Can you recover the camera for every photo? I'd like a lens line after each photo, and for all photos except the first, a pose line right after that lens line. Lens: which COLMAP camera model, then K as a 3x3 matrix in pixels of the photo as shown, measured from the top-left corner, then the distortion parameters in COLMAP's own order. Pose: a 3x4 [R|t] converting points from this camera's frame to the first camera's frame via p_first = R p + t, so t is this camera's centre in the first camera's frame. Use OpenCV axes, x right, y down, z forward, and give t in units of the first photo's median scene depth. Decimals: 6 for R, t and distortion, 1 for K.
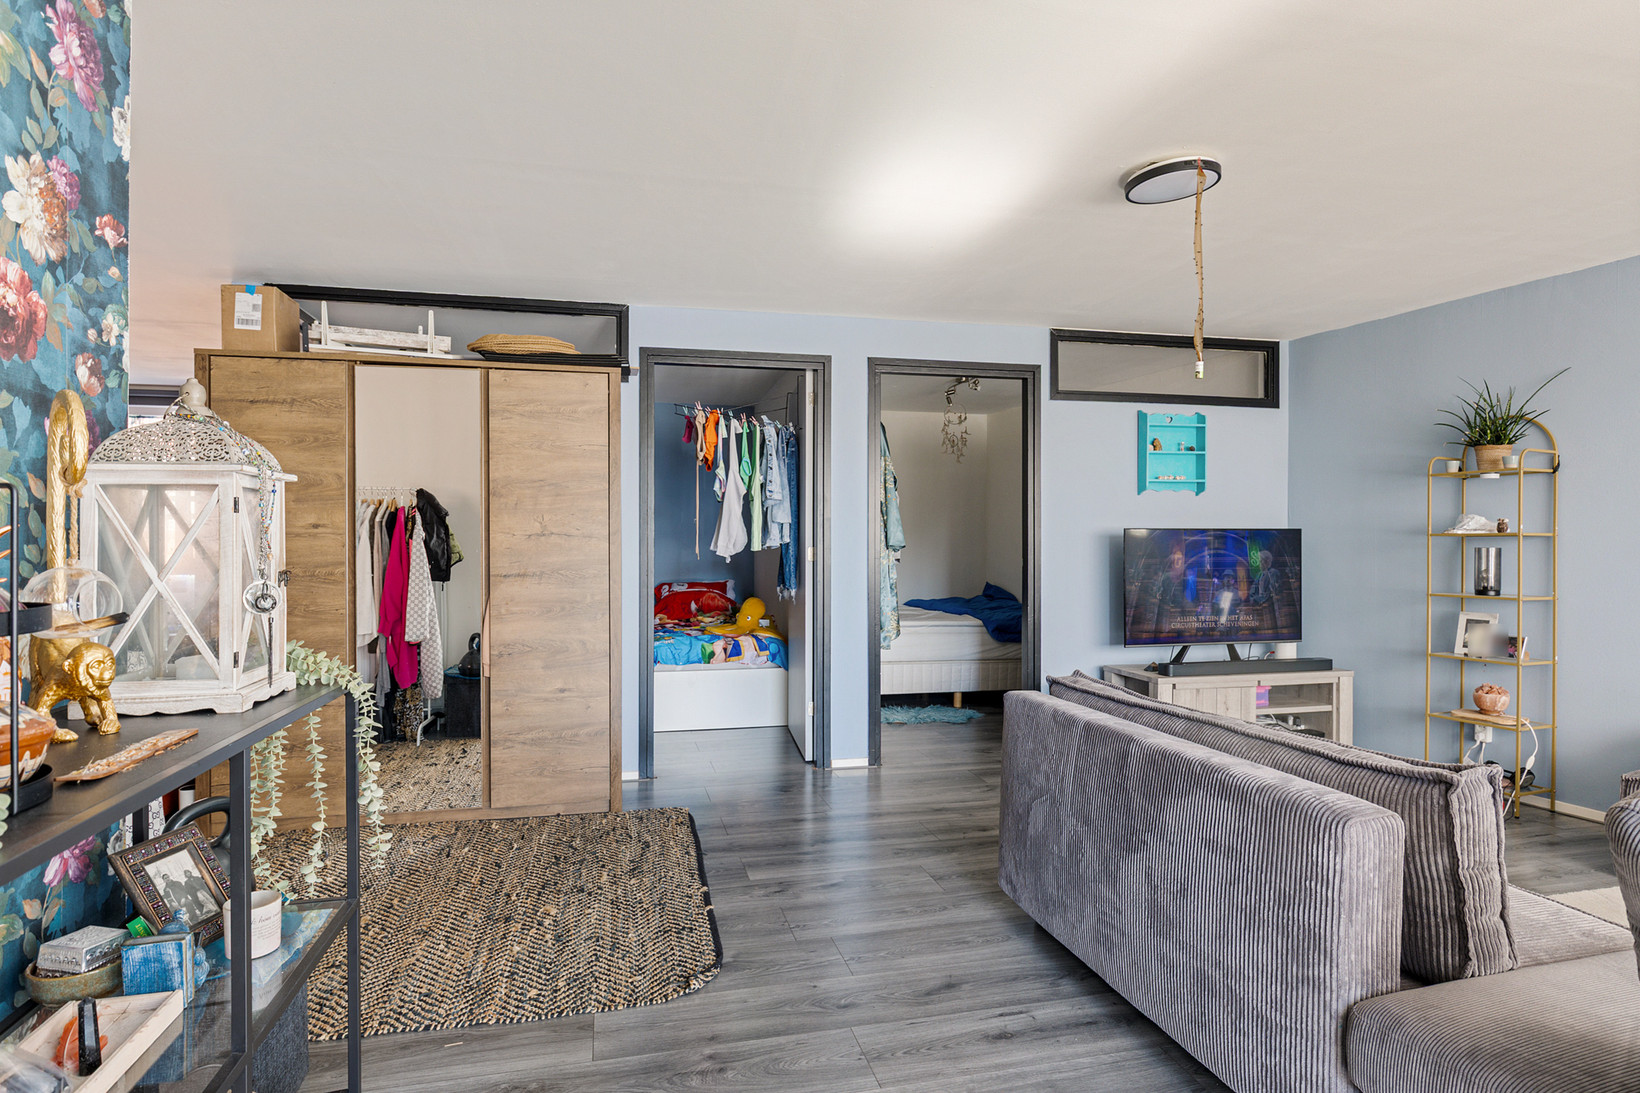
lens RADIAL K [[898.8, 0, 817.9], [0, 898.8, 551.2], [0, 0, 1]] dist [-0.000533, 0.000032]
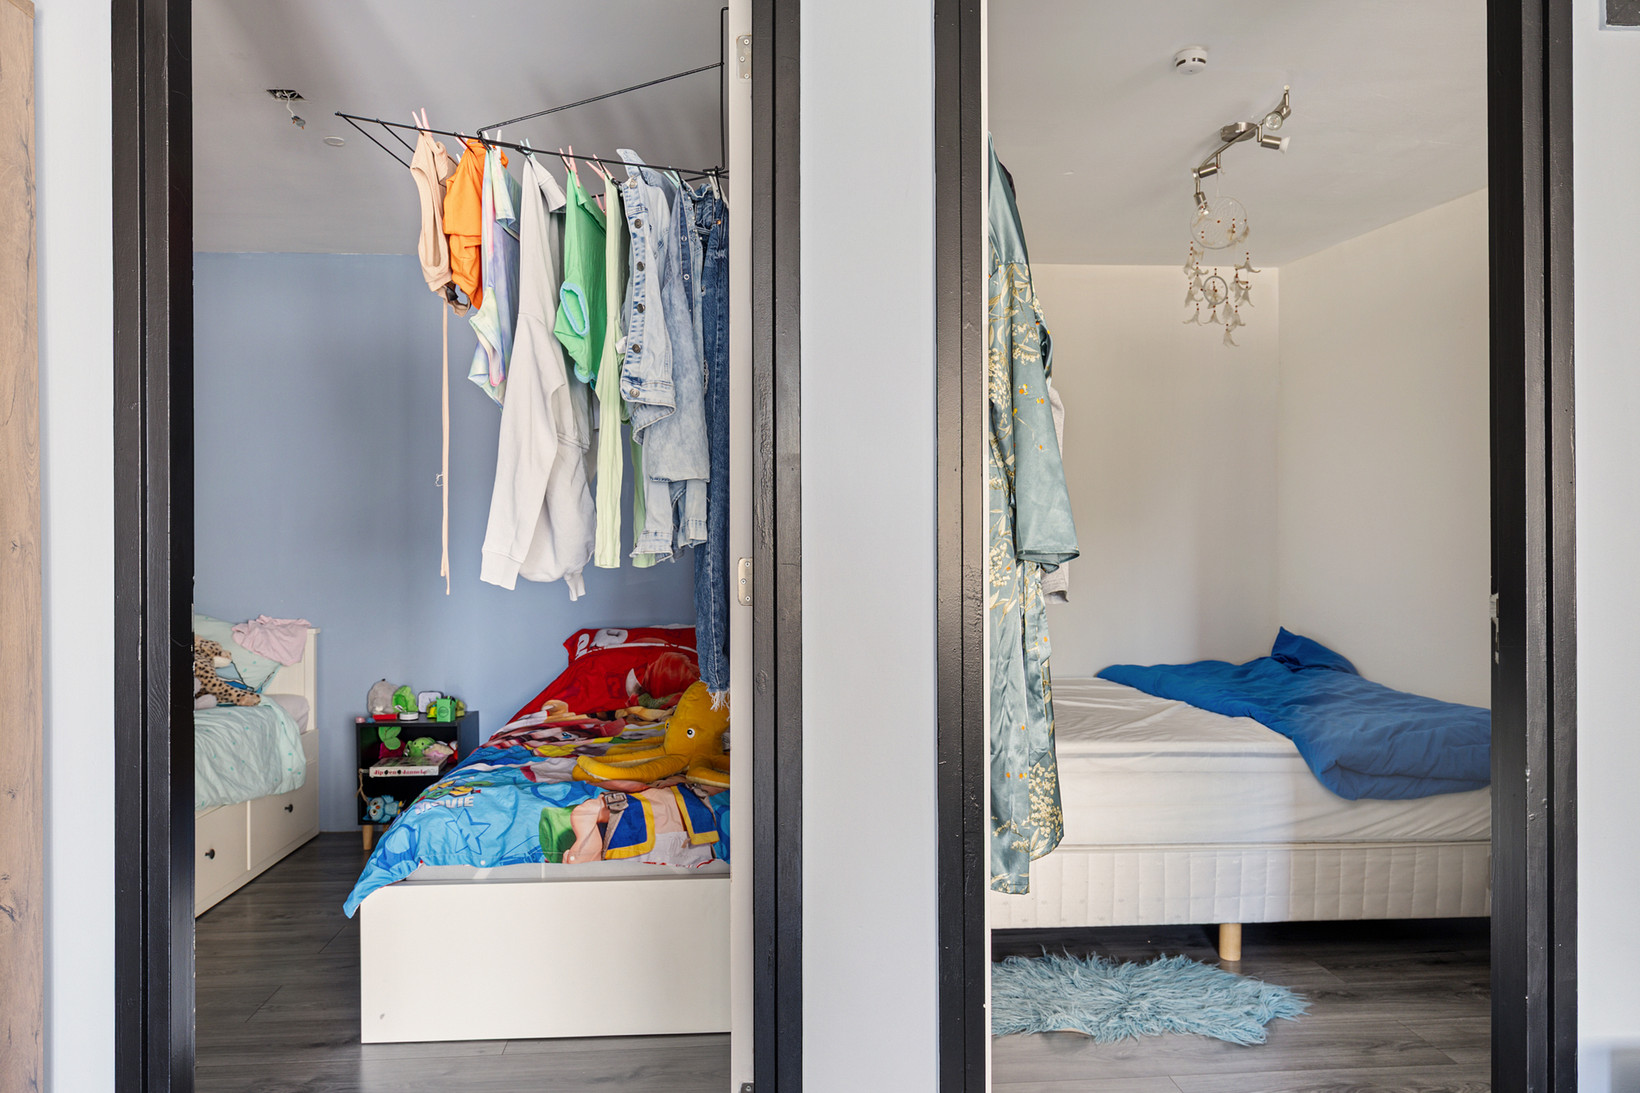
lens RADIAL K [[1161.6, 0, 824.2], [0, 1161.6, 545.5], [0, 0, 1]] dist [0.008667, 0.000593]
pose [[0.988955, -0.003209, -0.148181, 0.062333], [0.001734, 0.999948, -0.010085, -0.003722], [0.148206, 0.009717, 0.988909, 0.527670]]
